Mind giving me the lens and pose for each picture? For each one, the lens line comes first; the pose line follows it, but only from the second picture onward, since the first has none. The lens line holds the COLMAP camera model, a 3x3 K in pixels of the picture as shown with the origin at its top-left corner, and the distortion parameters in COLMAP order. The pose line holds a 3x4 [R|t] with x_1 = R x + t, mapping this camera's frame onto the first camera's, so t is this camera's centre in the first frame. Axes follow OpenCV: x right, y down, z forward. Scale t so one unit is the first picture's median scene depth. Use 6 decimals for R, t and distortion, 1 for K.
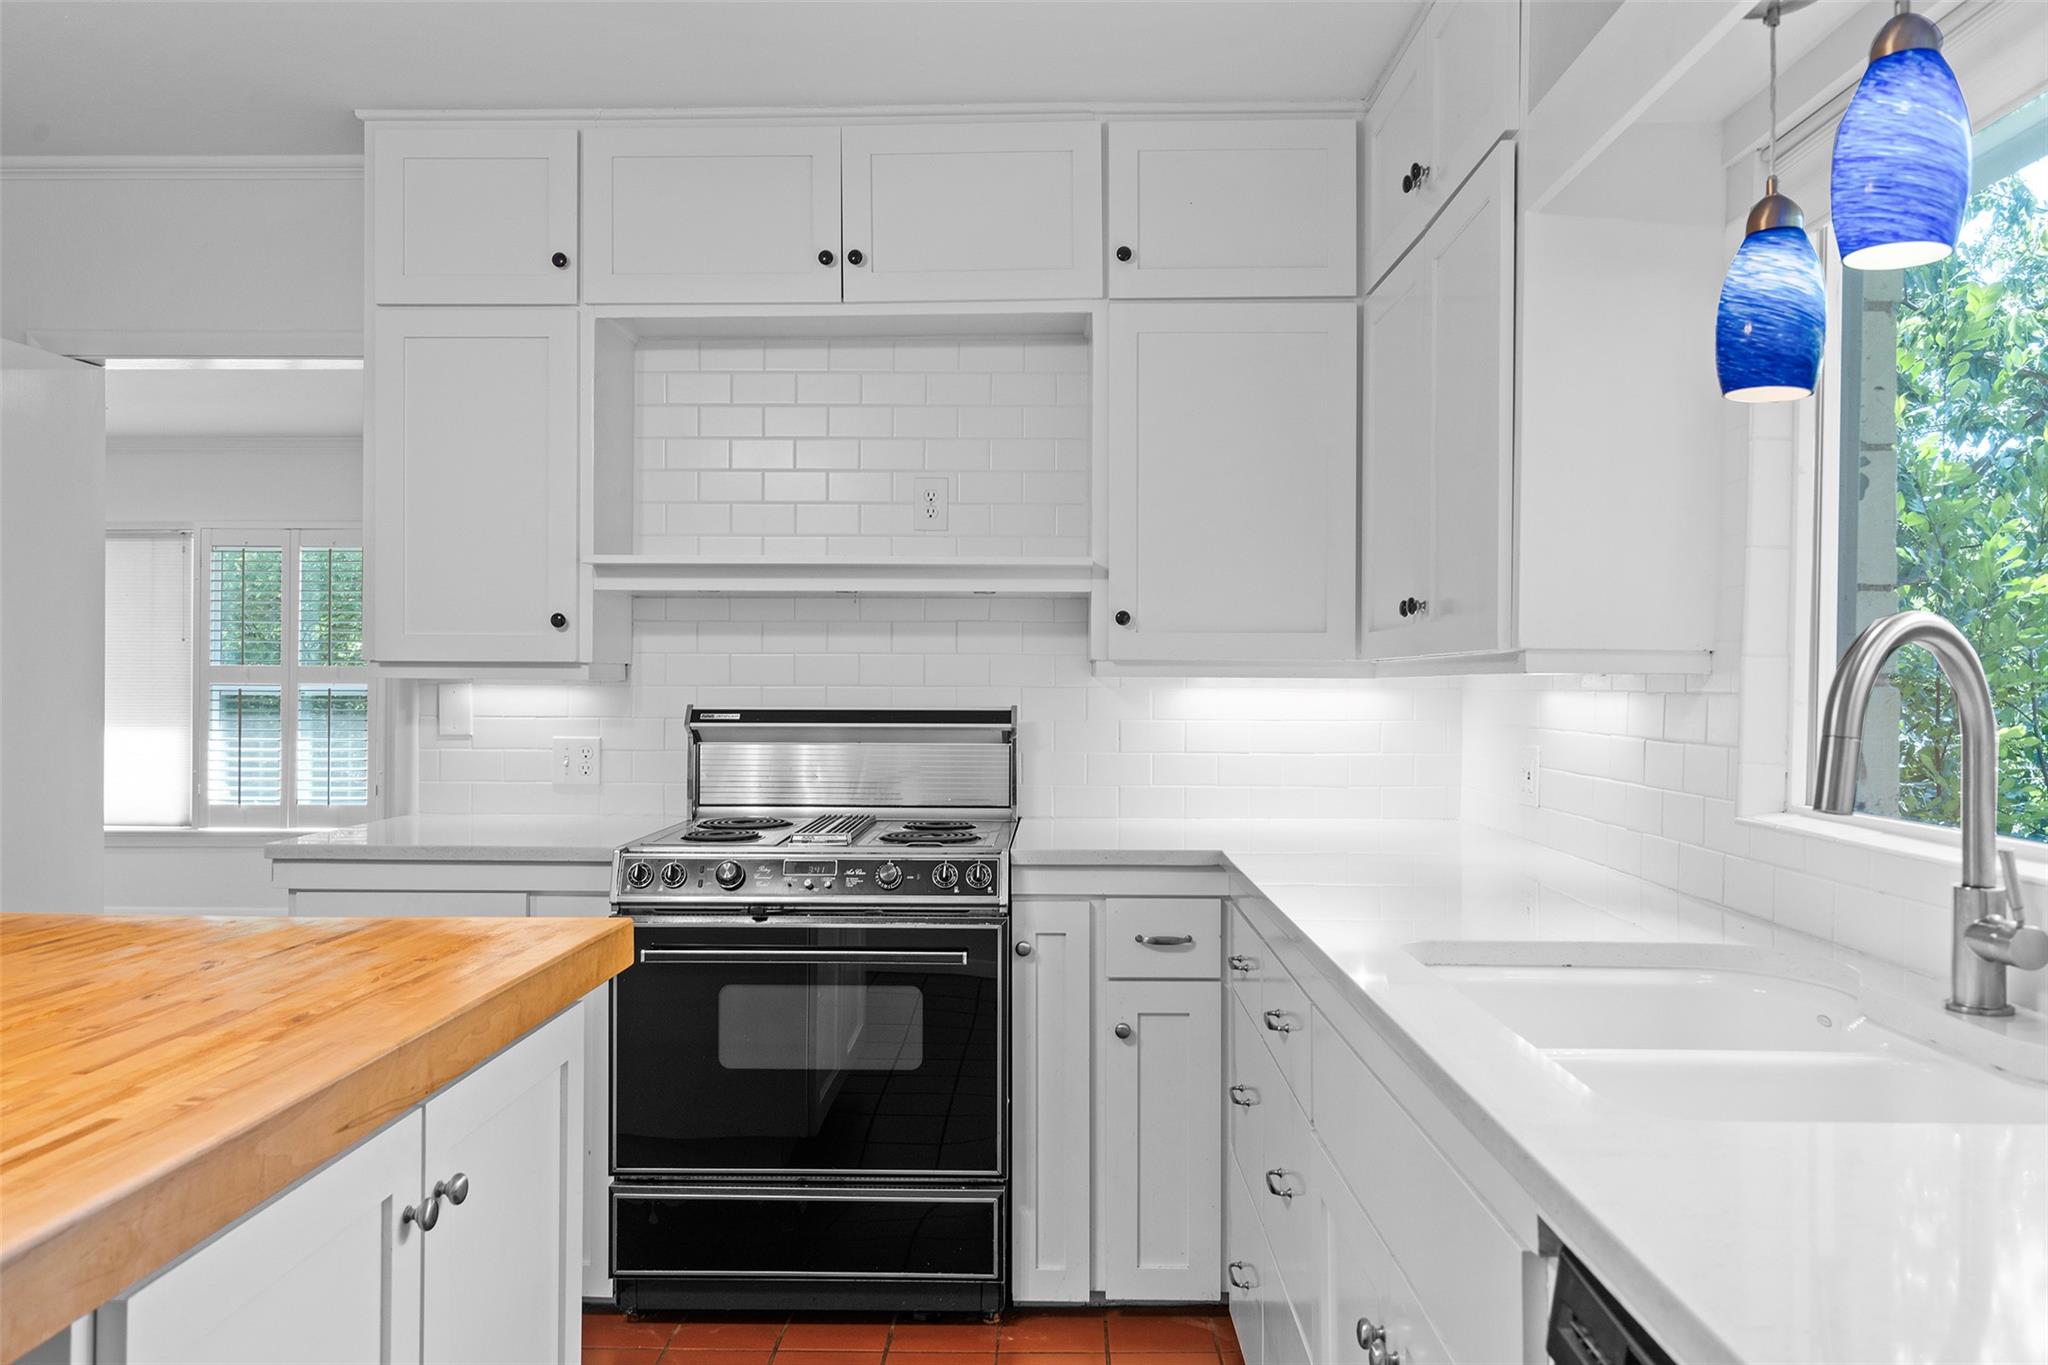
lens RADIAL K [[1515.1, 0, 1019.2], [0, 1515.1, 683.5], [0, 0, 1]] dist [0.005467, 0.008232]
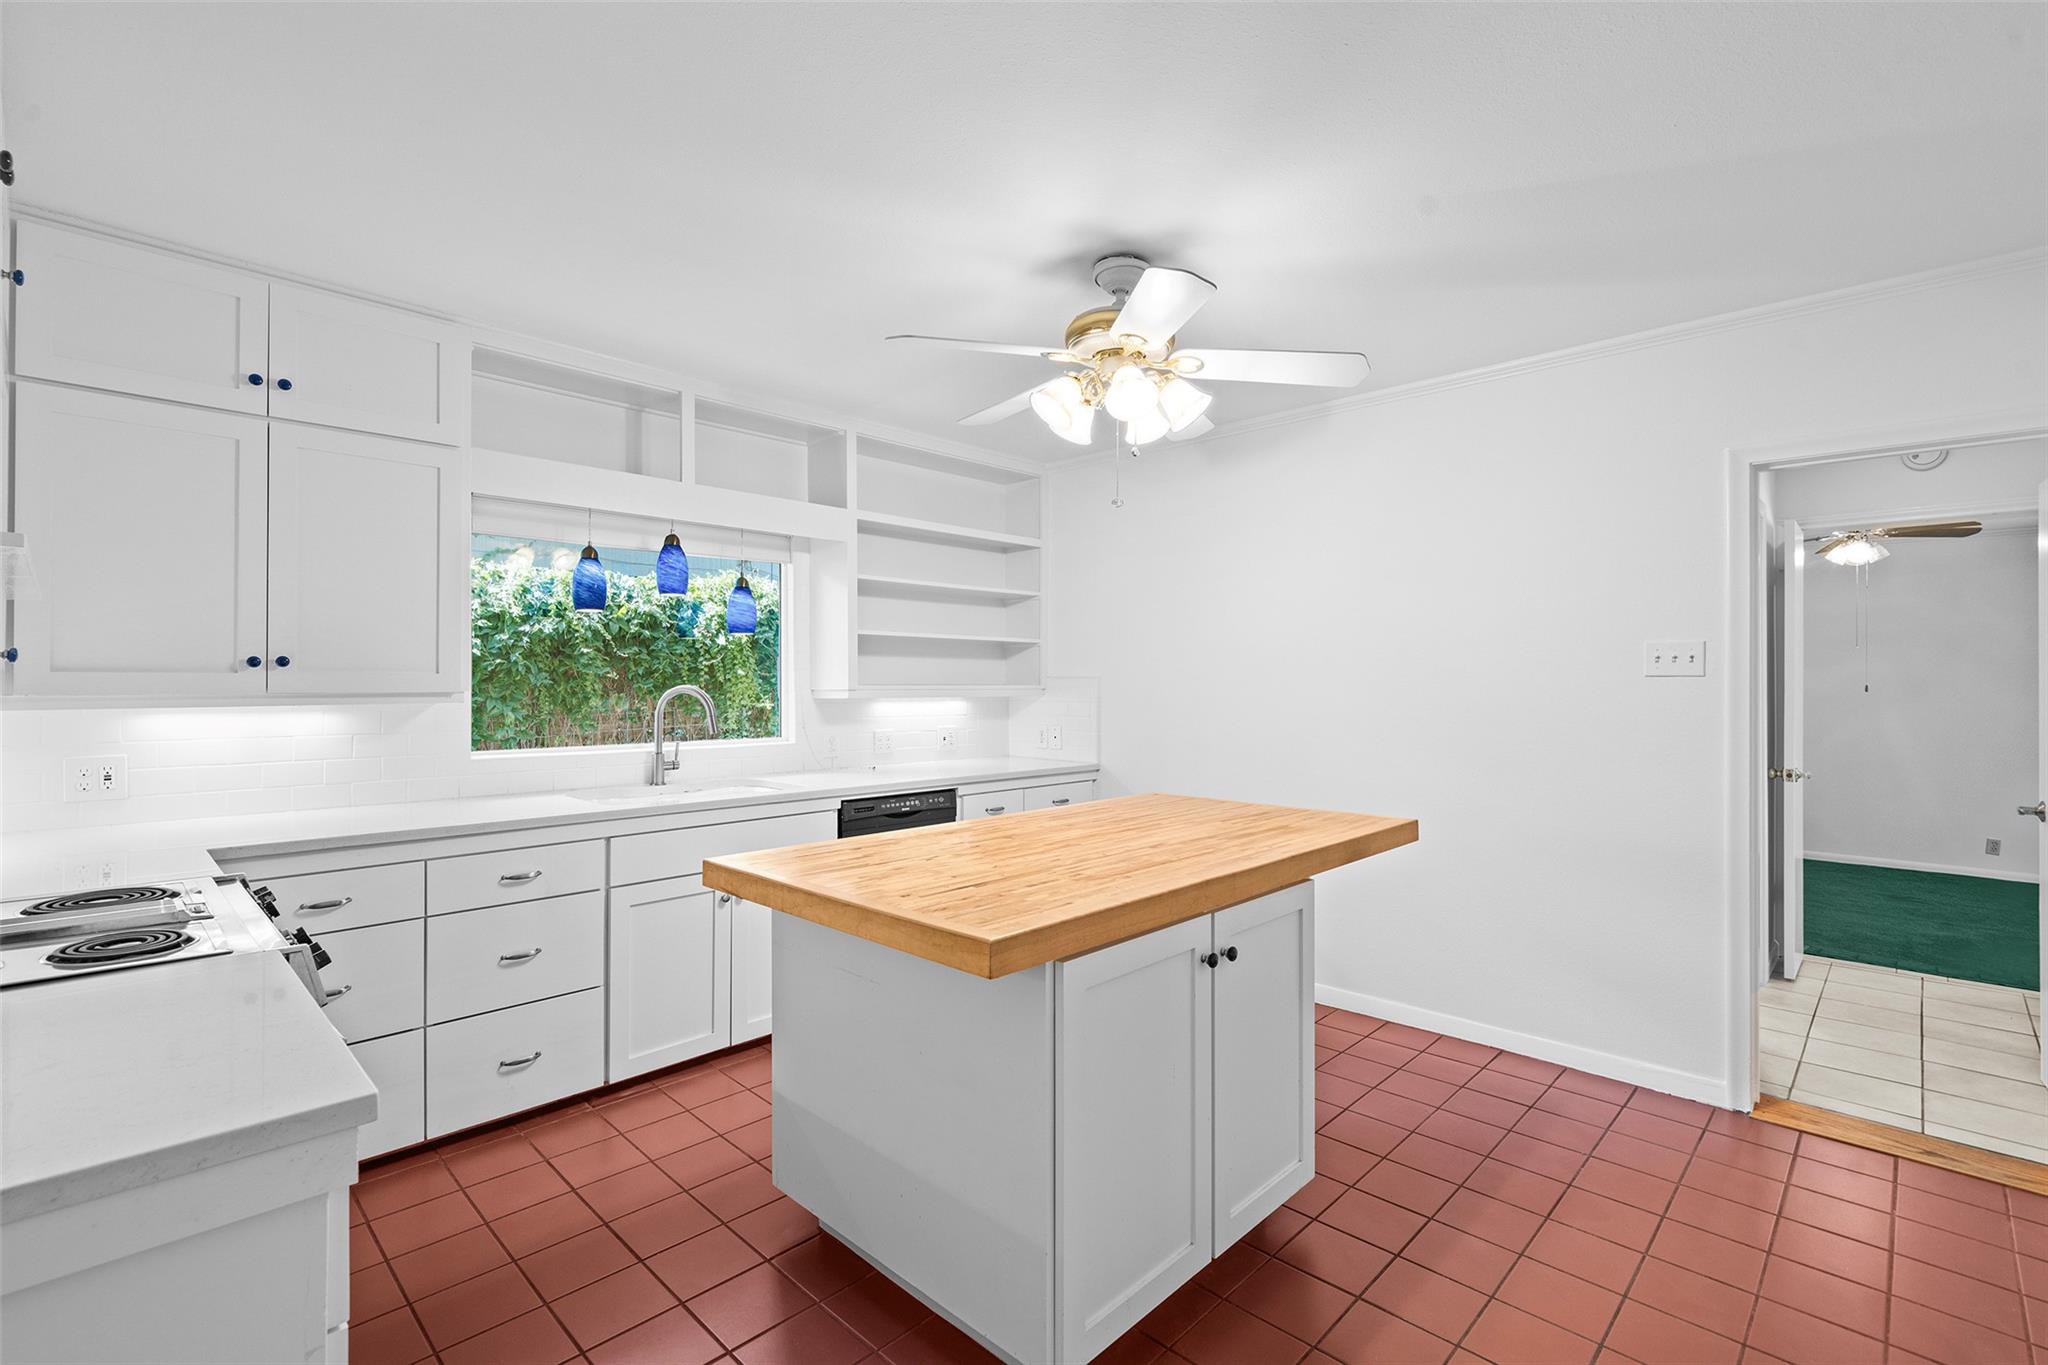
lens RADIAL K [[935.0, 0, 1020.0], [0, 935.0, 678.1], [0, 0, 1]] dist [-0.002093, 0.000884]
pose [[-0.727975, -0.003836, 0.685593, -0.878629], [-0.005880, 0.999983, -0.000648, -0.033791], [-0.685578, -0.004503, -0.727985, 1.084754]]
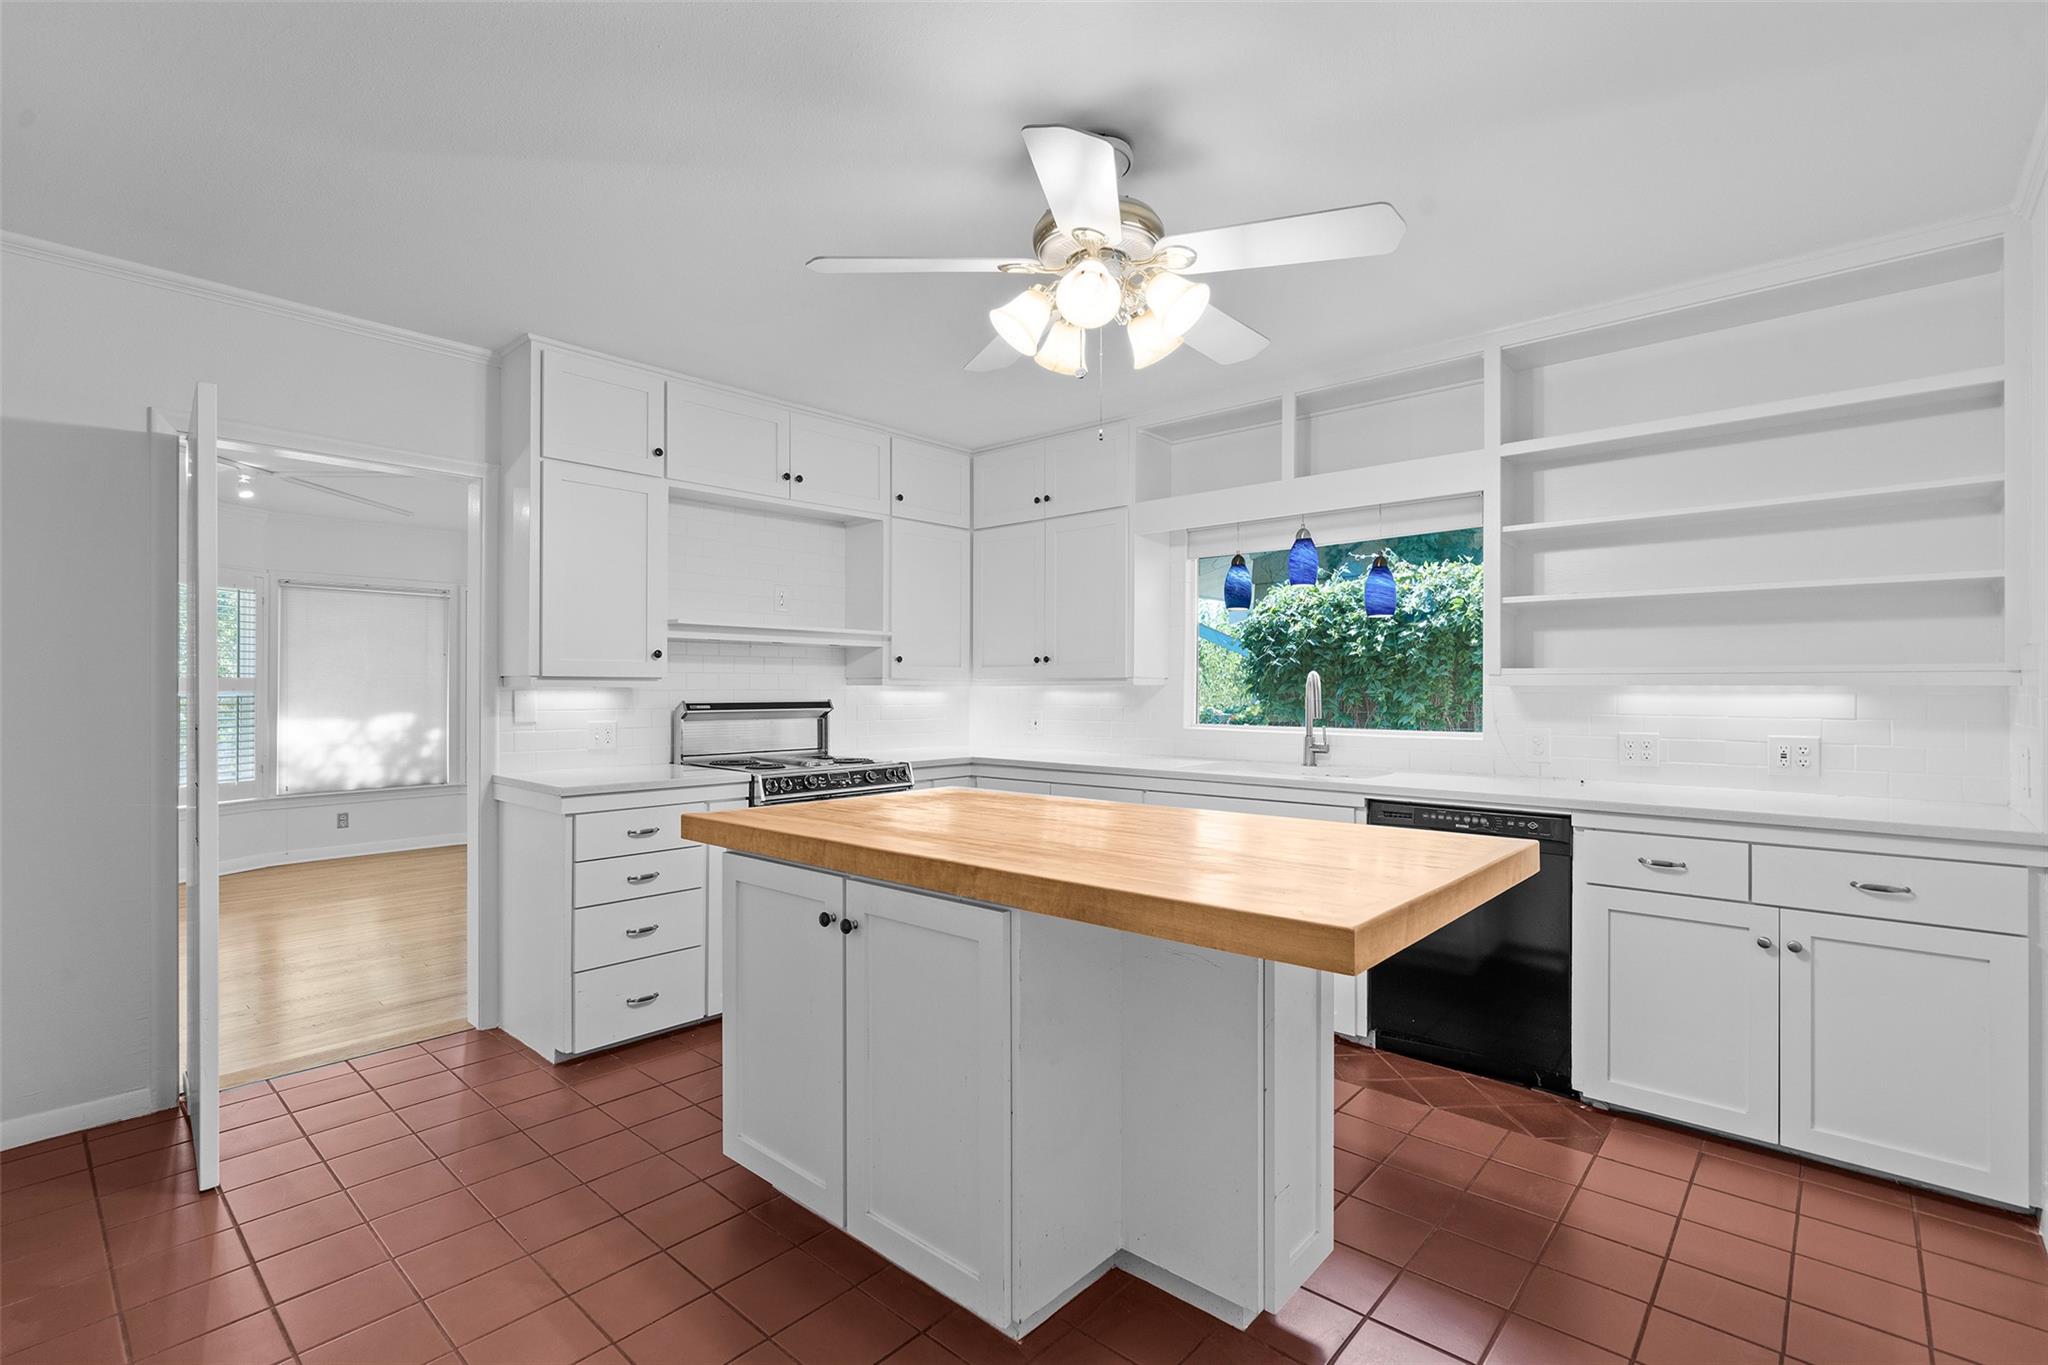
lens RADIAL K [[935.0, 0, 1016.4], [0, 935.0, 684.4], [0, 0, 1]] dist [-0.002093, 0.000884]
pose [[0.654620, 0.000638, 0.755958, -0.943420], [0.001789, 0.999996, -0.002393, -0.002971], [-0.755956, 0.002919, 0.654616, -0.042538]]
